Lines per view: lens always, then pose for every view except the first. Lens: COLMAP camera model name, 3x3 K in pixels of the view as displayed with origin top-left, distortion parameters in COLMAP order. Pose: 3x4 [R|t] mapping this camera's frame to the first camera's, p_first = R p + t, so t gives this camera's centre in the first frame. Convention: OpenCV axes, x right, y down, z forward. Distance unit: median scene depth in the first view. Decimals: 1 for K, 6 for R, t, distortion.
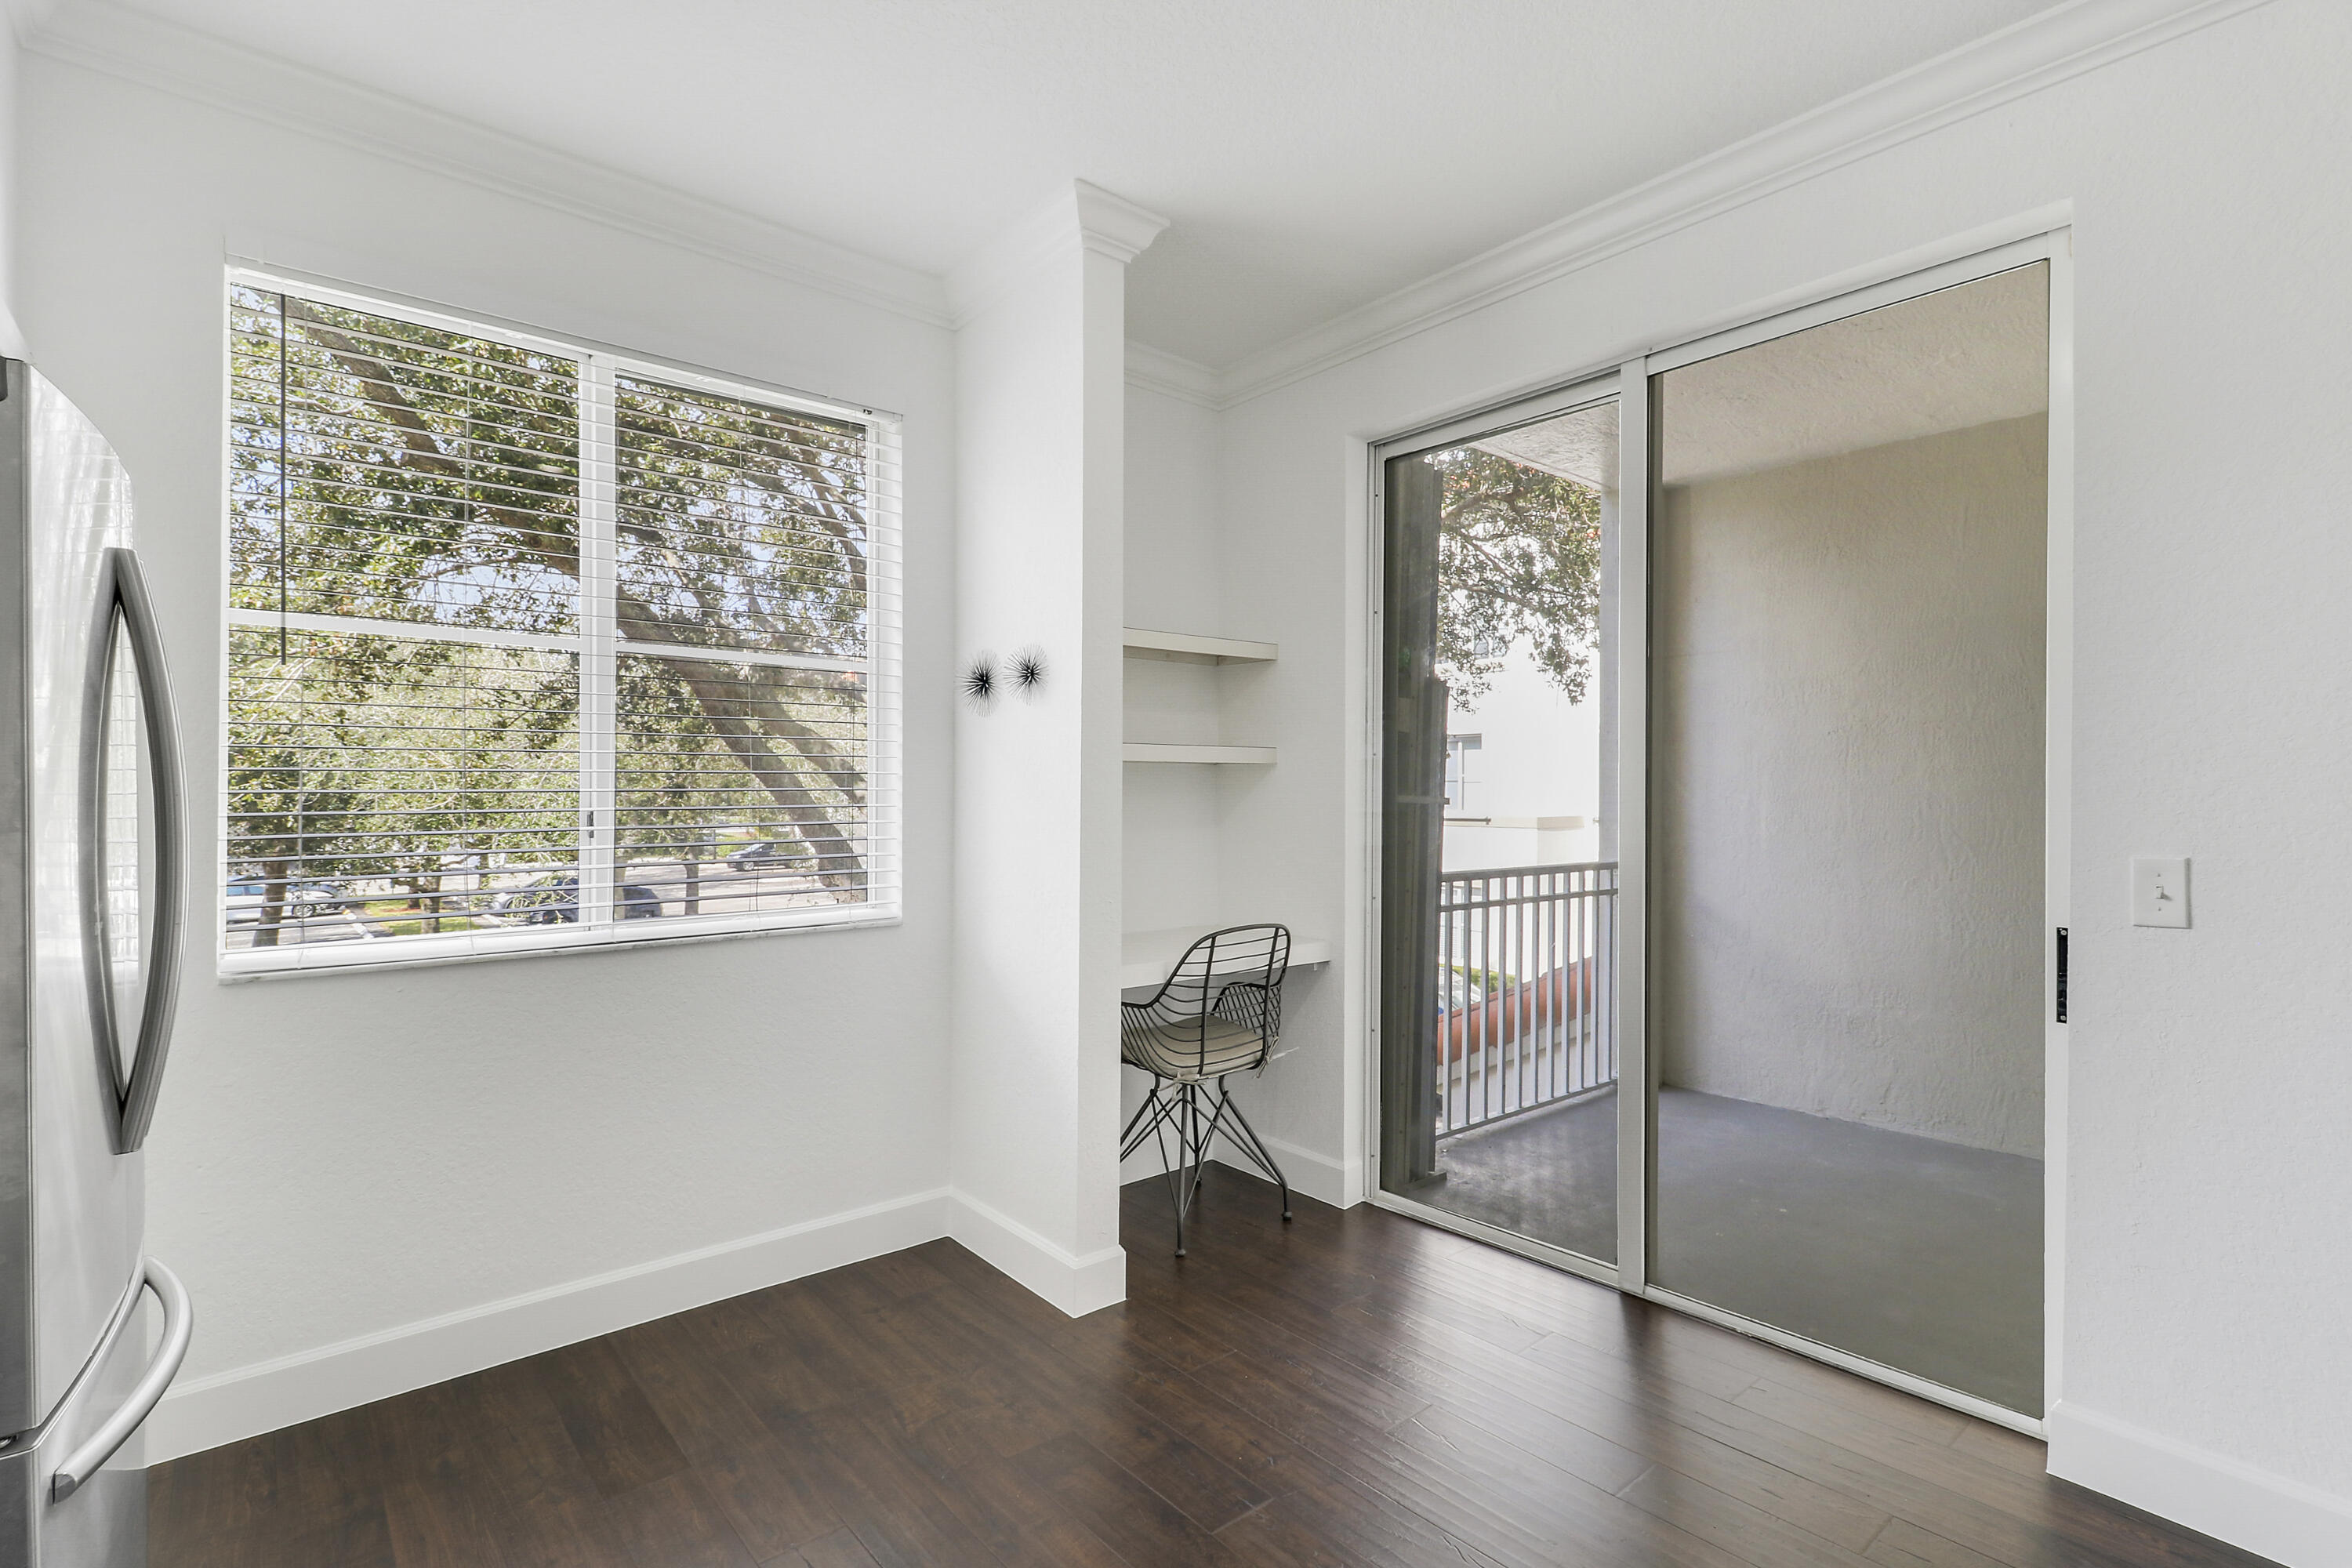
lens RADIAL K [[1148.1, 0, 1215.0], [0, 1148.1, 803.6], [0, 0, 1]] dist [-0.000082, 0.000353]
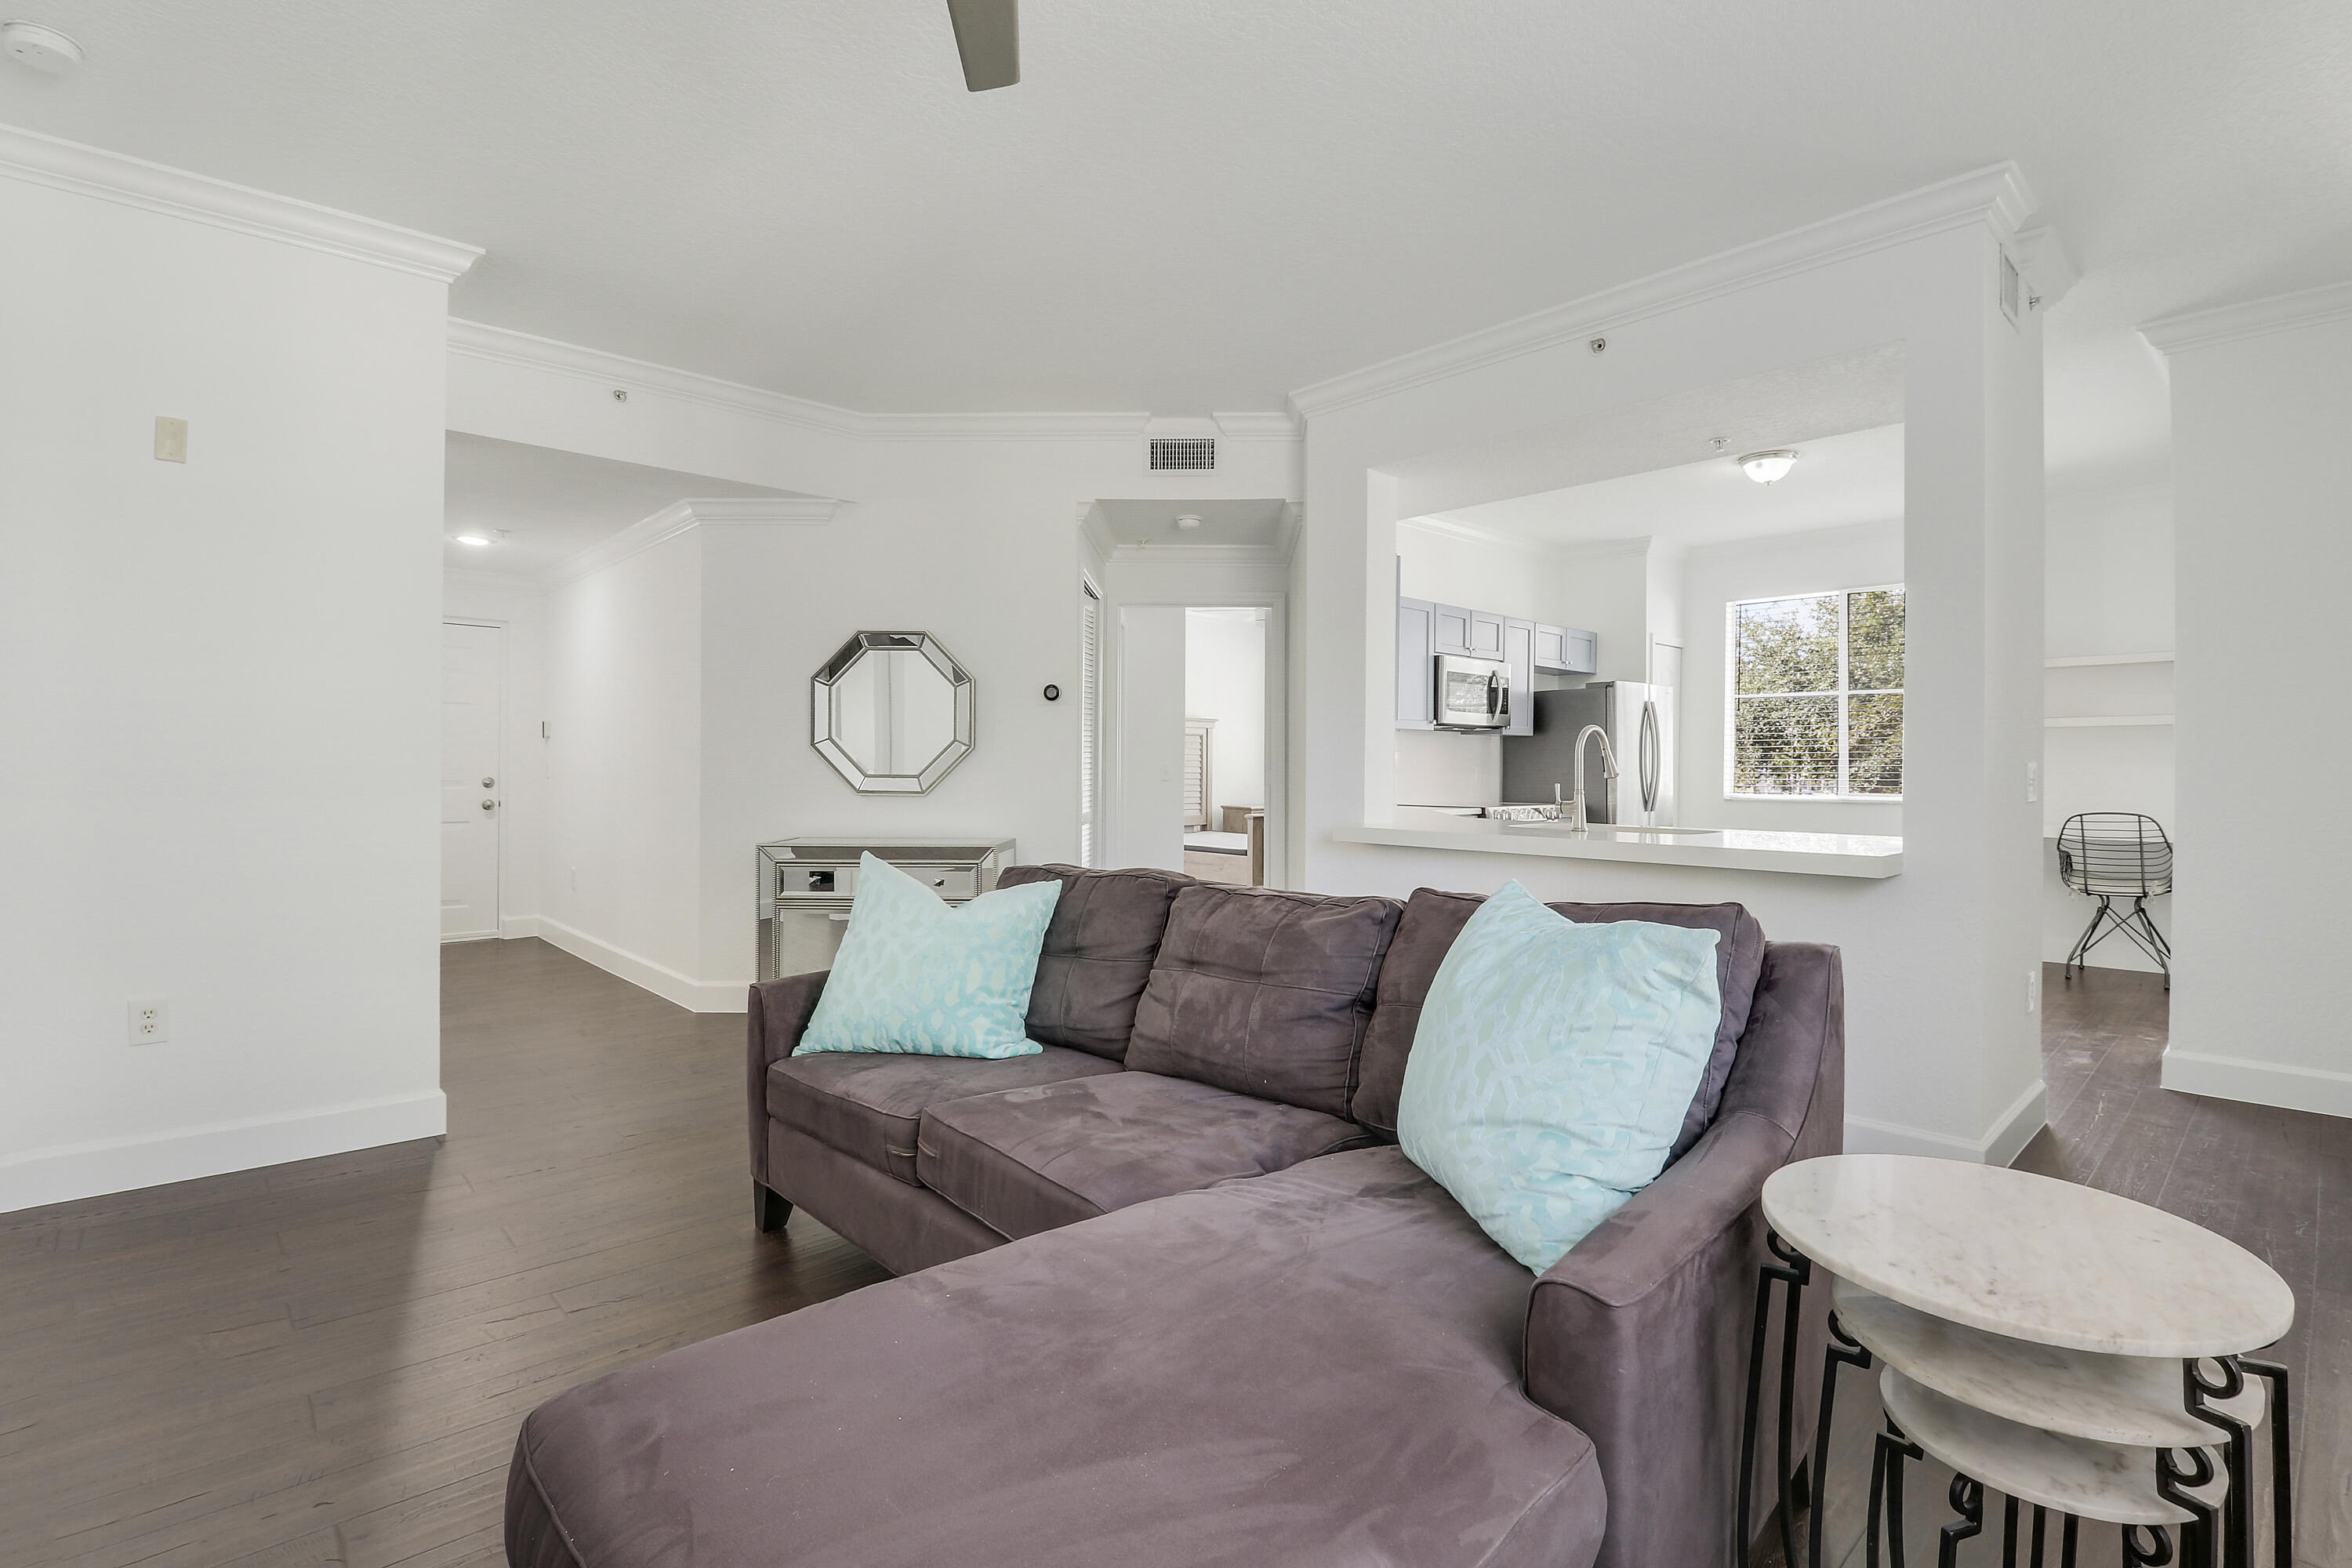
lens RADIAL K [[1134.8, 0, 1188.3], [0, 1134.8, 775.1], [0, 0, 1]] dist [0.013464, -0.013931]
pose [[0.051477, 0.005584, -0.998659, 1.849603], [-0.014255, 0.999887, 0.004856, 0.058445], [0.998572, 0.013986, 0.051550, -0.617136]]
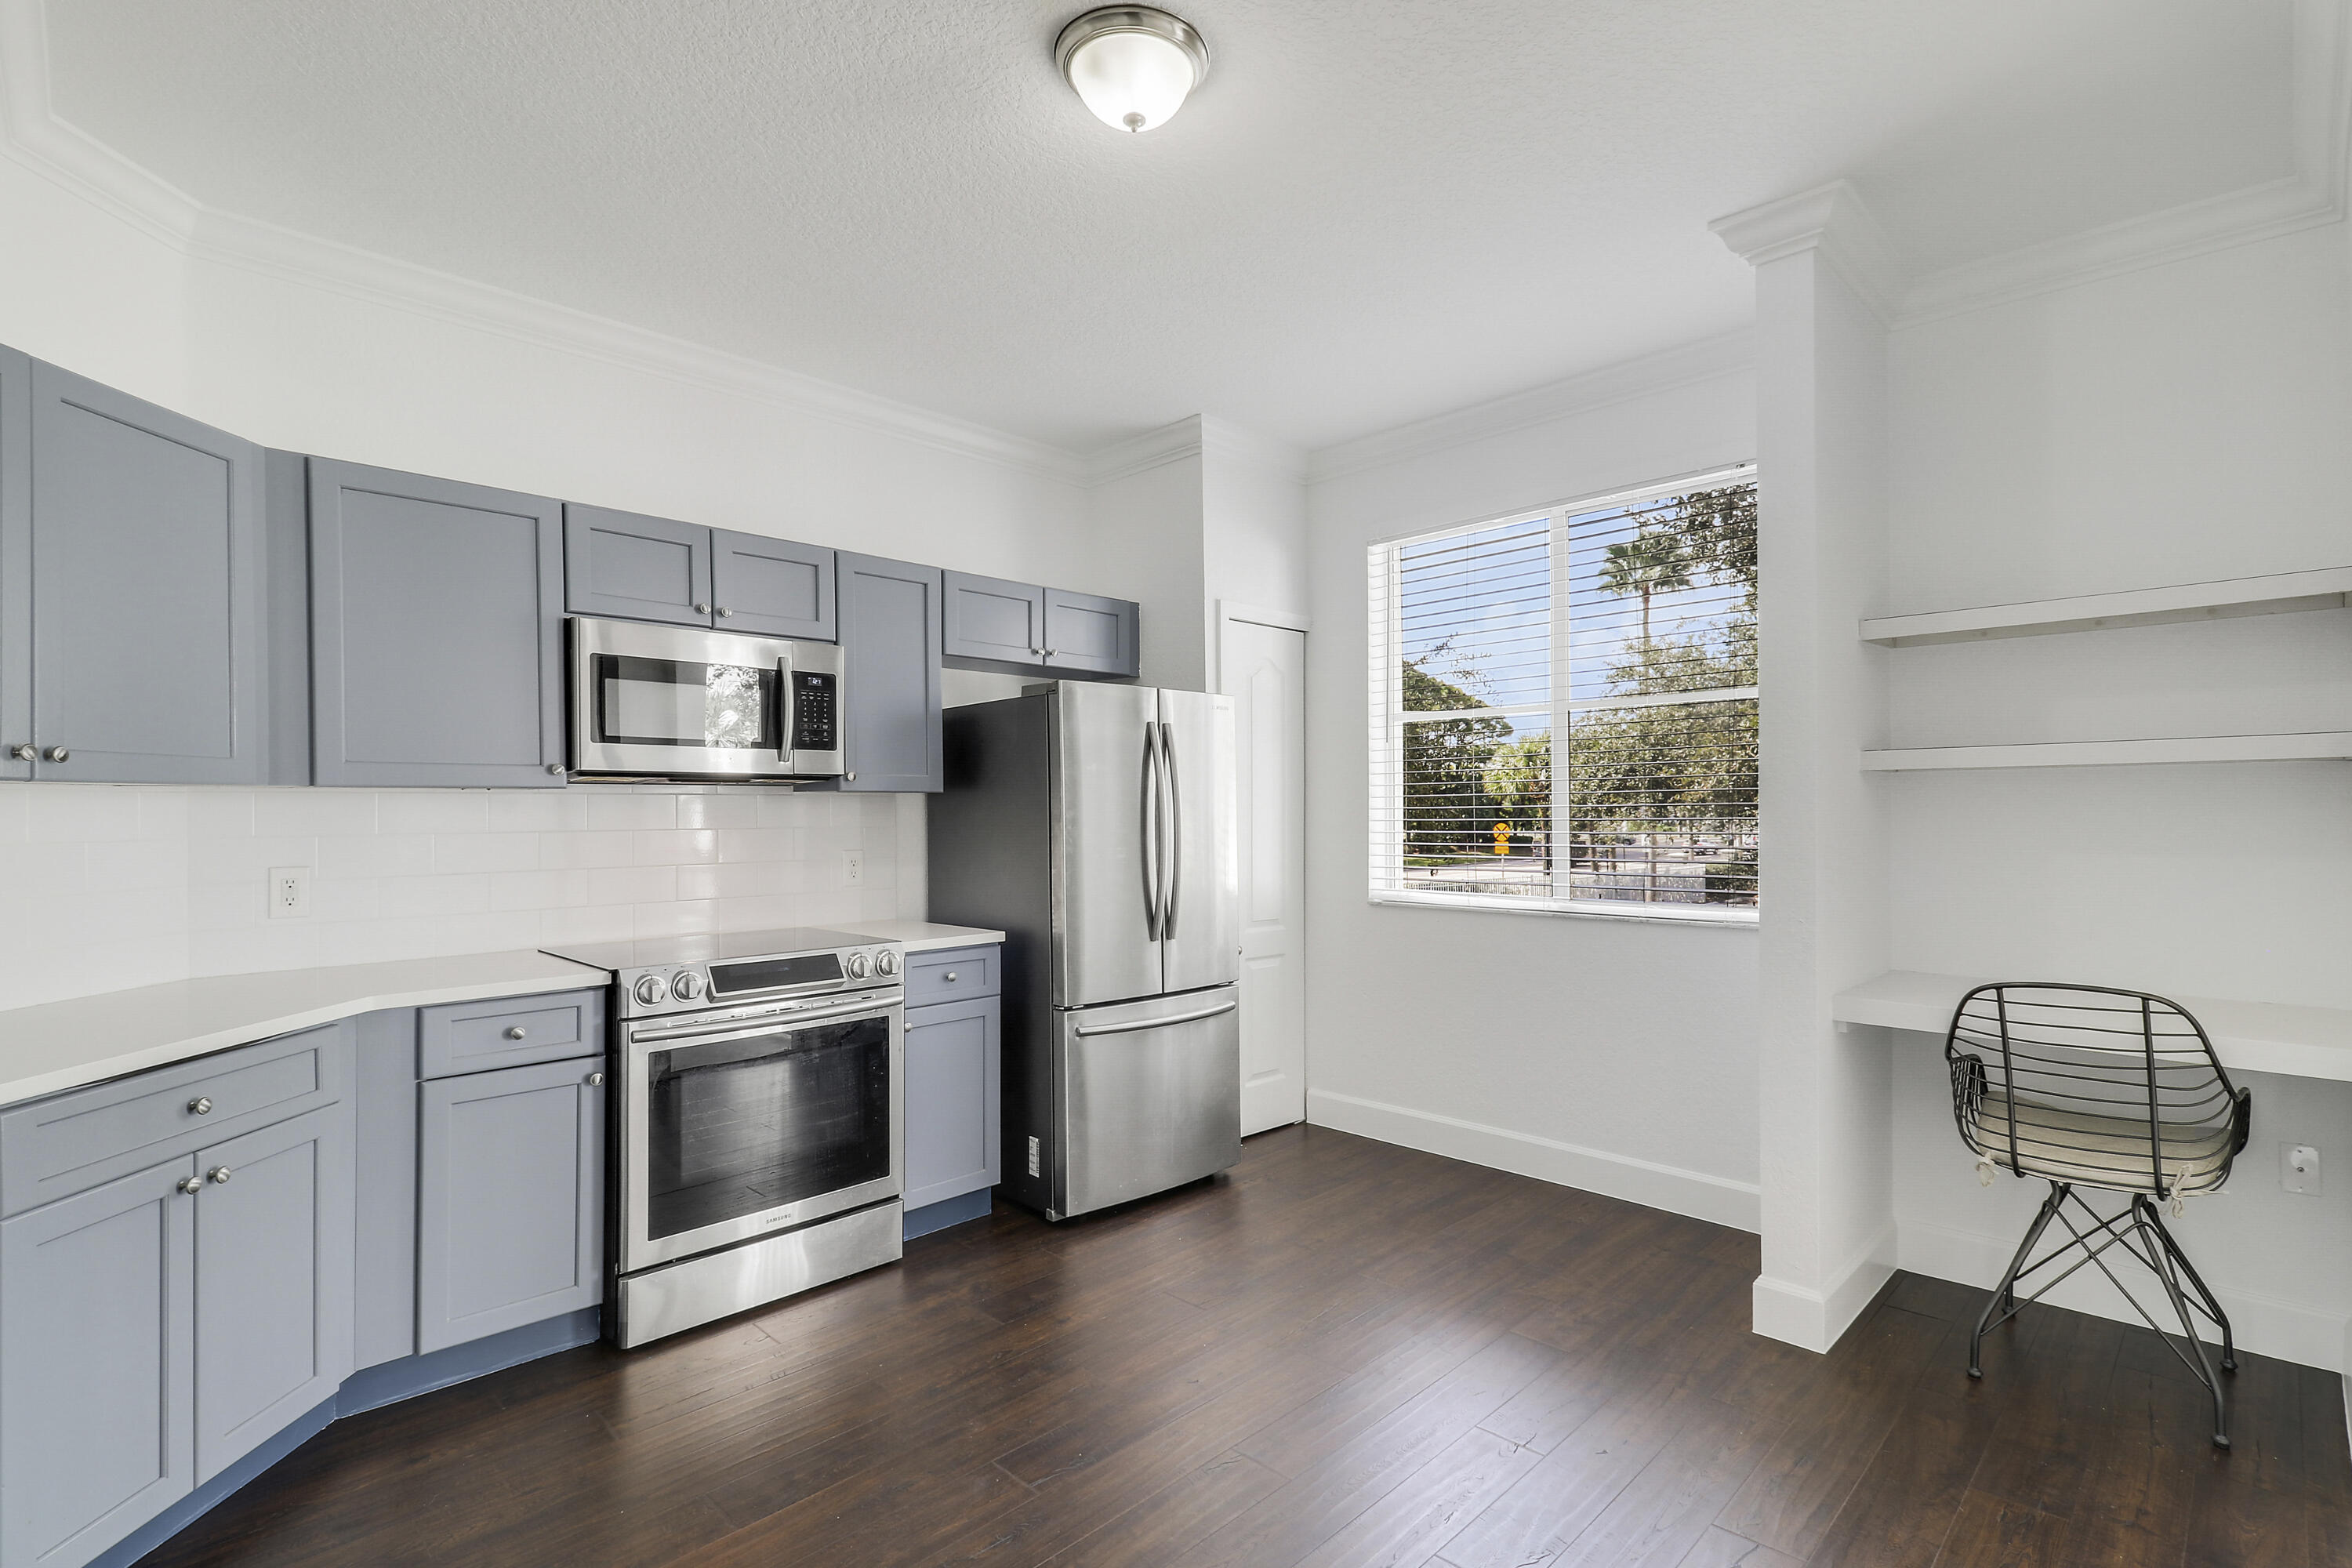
lens RADIAL K [[1093.8, 0, 1196.8], [0, 1093.8, 795.2], [0, 0, 1]] dist [-0.003247, -0.000536]
pose [[0.076360, -0.014034, -0.996982, 0.706495], [-0.004559, 0.999886, -0.014424, -0.003614], [0.997070, 0.005647, 0.076287, 0.389451]]
